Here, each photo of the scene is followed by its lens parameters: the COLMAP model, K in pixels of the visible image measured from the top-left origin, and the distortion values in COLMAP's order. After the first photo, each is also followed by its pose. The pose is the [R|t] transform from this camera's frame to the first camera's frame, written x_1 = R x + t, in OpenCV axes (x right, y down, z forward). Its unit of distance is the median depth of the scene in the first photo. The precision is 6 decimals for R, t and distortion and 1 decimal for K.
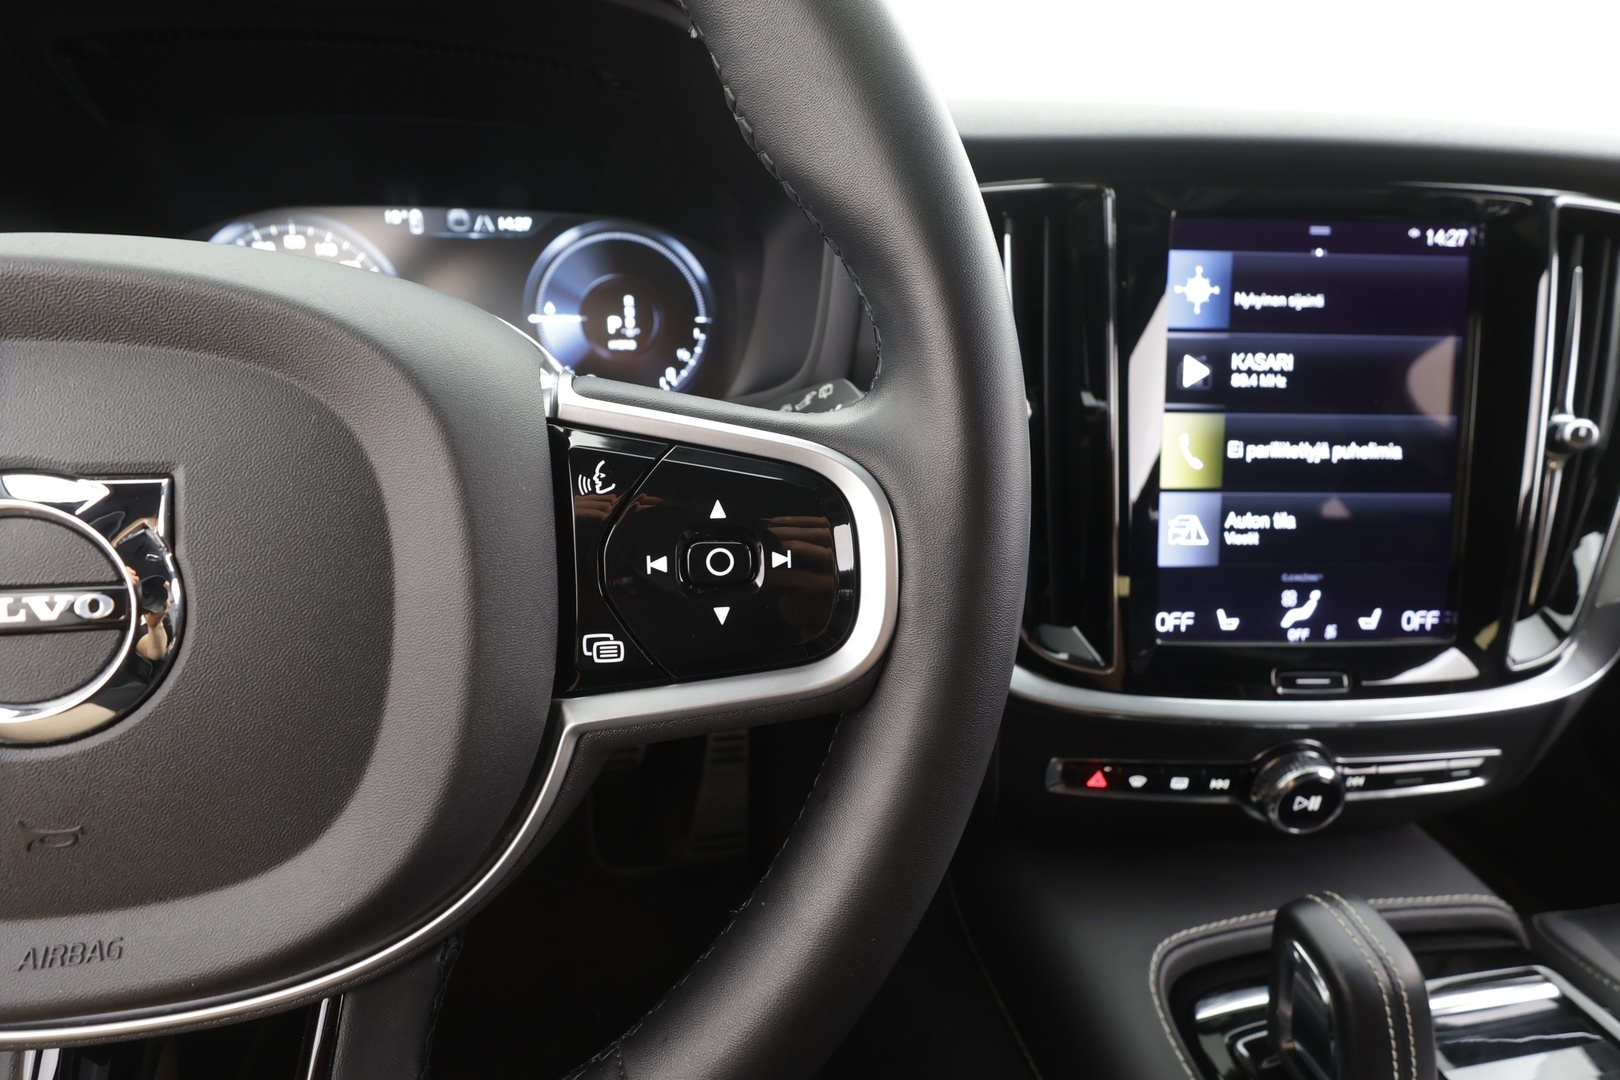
lens RADIAL K [[752.8, 0, 817.9], [0, 752.8, 551.1], [0, 0, 1]] dist [-0.001856, 0.001740]
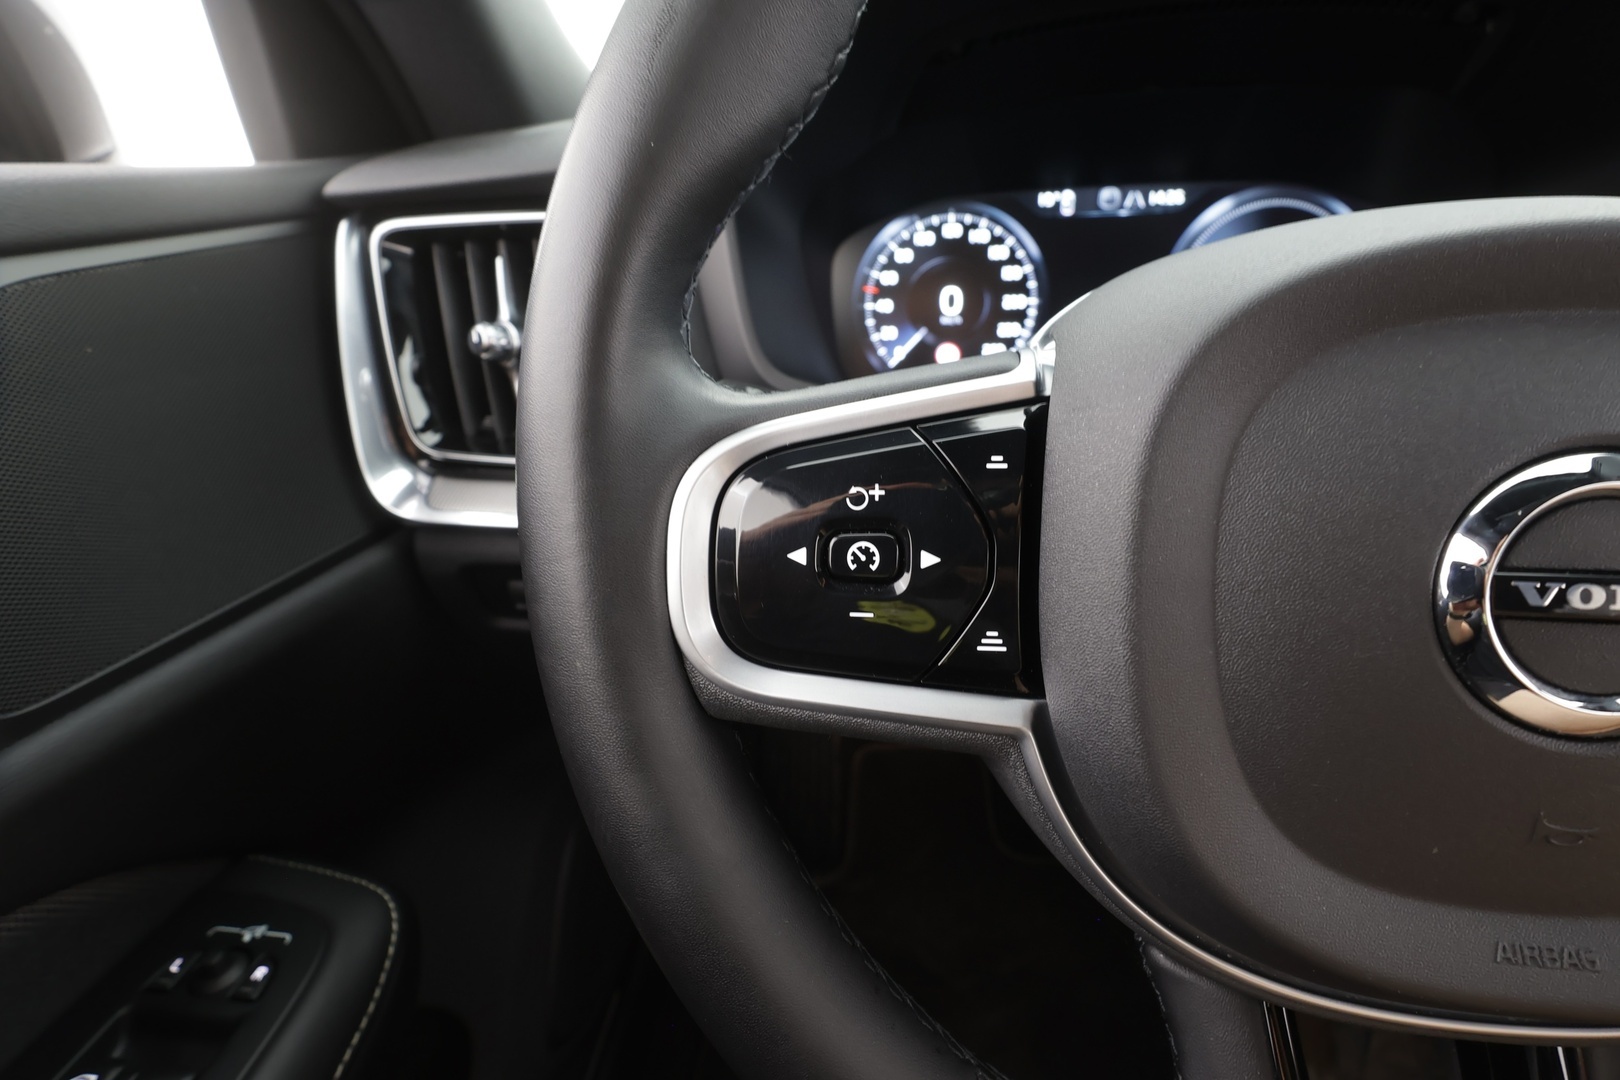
lens RADIAL K [[752.8, 0, 825.5], [0, 752.8, 552.6], [0, 0, 1]] dist [-0.001856, 0.001740]
pose [[0.957810, 0.052214, -0.282618, -0.627662], [-0.045629, 0.998513, 0.029838, 0.013530], [0.283755, -0.015684, 0.958768, -0.066732]]
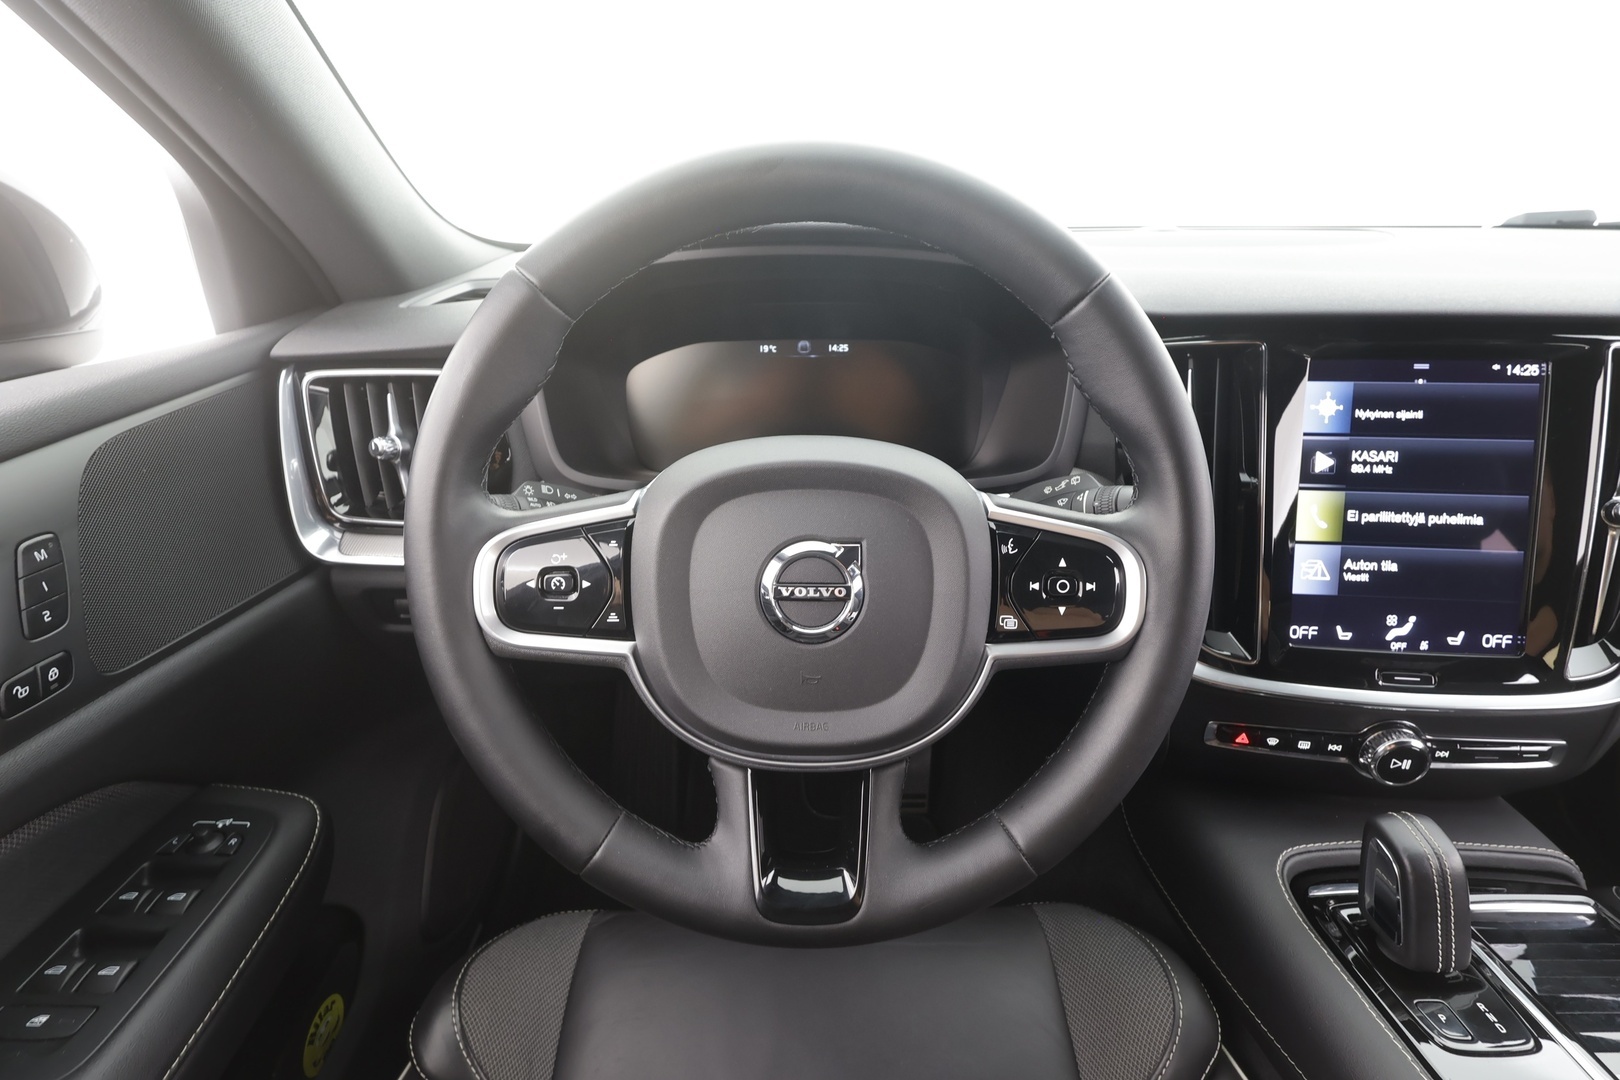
lens RADIAL K [[752.8, 0, 813.6], [0, 752.8, 546.7], [0, 0, 1]] dist [-0.001856, 0.001740]
pose [[0.985758, 0.034862, -0.164519, -0.226547], [-0.036535, 0.999307, -0.007153, -0.026780], [0.164155, 0.013062, 0.986348, -0.593791]]
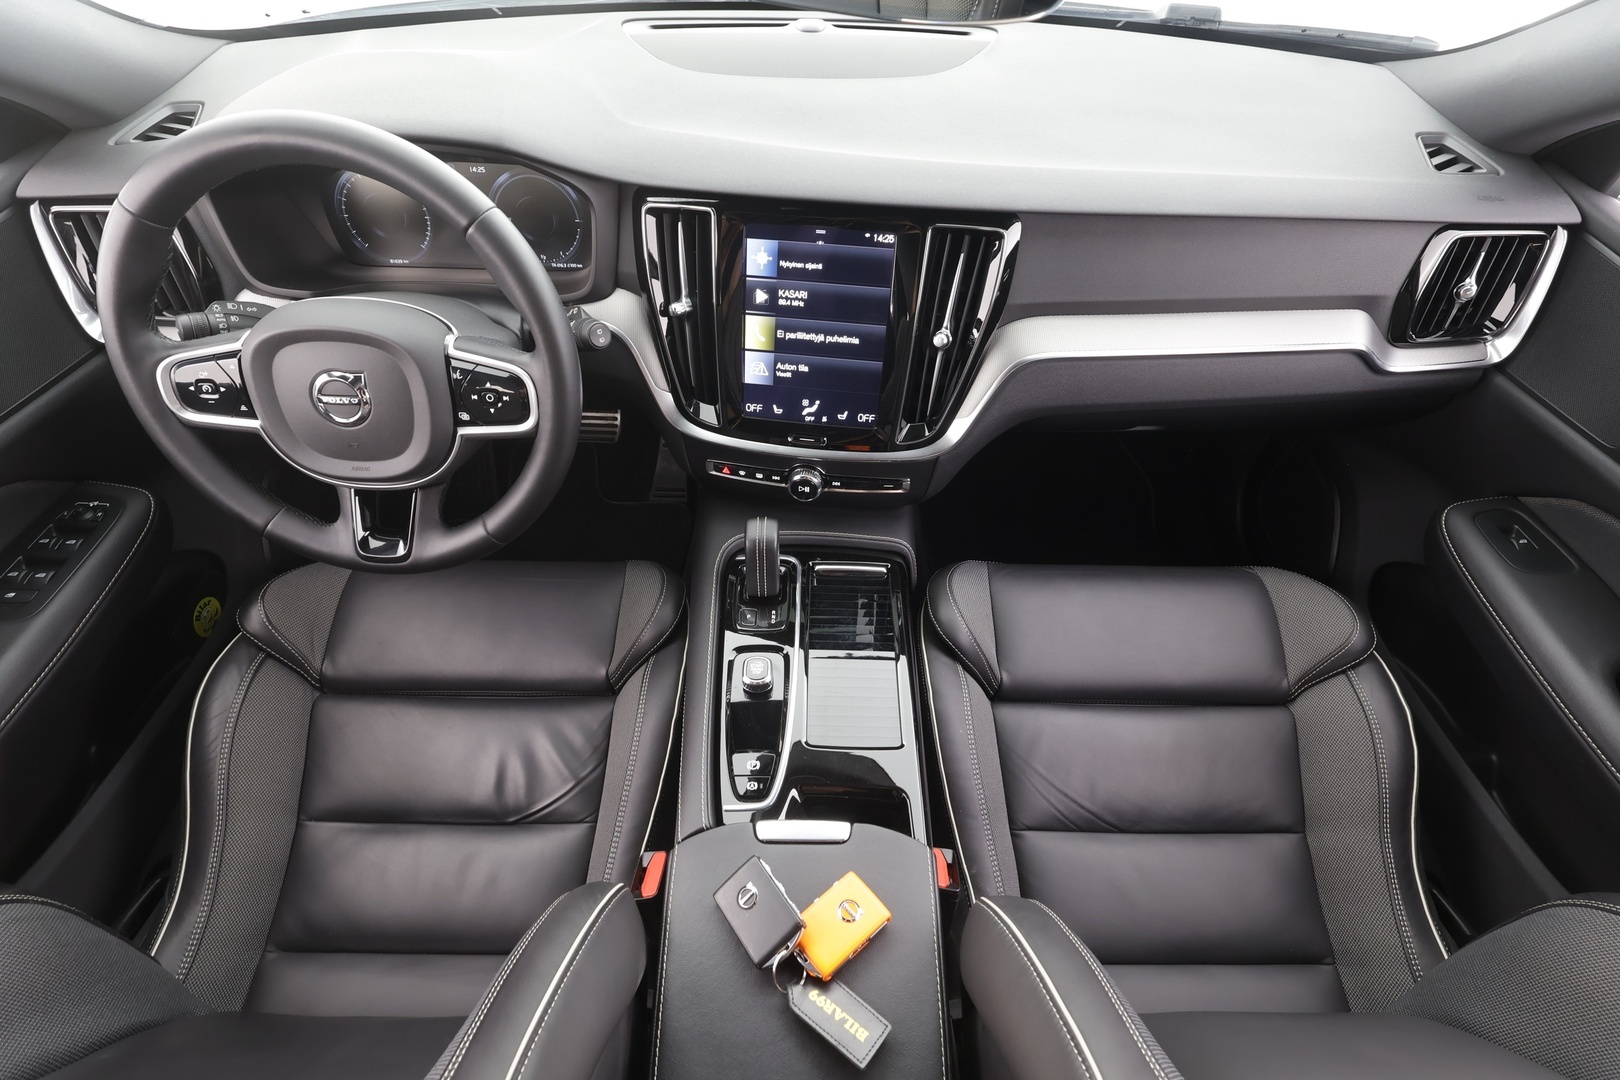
lens RADIAL K [[752.8, 0, 812.4], [0, 752.8, 544.4], [0, 0, 1]] dist [-0.001856, 0.001740]
pose [[0.984087, 0.125219, -0.126068, 0.988866], [-0.066047, 0.916433, 0.394699, -0.440874], [0.164956, -0.380092, 0.910121, -1.211681]]
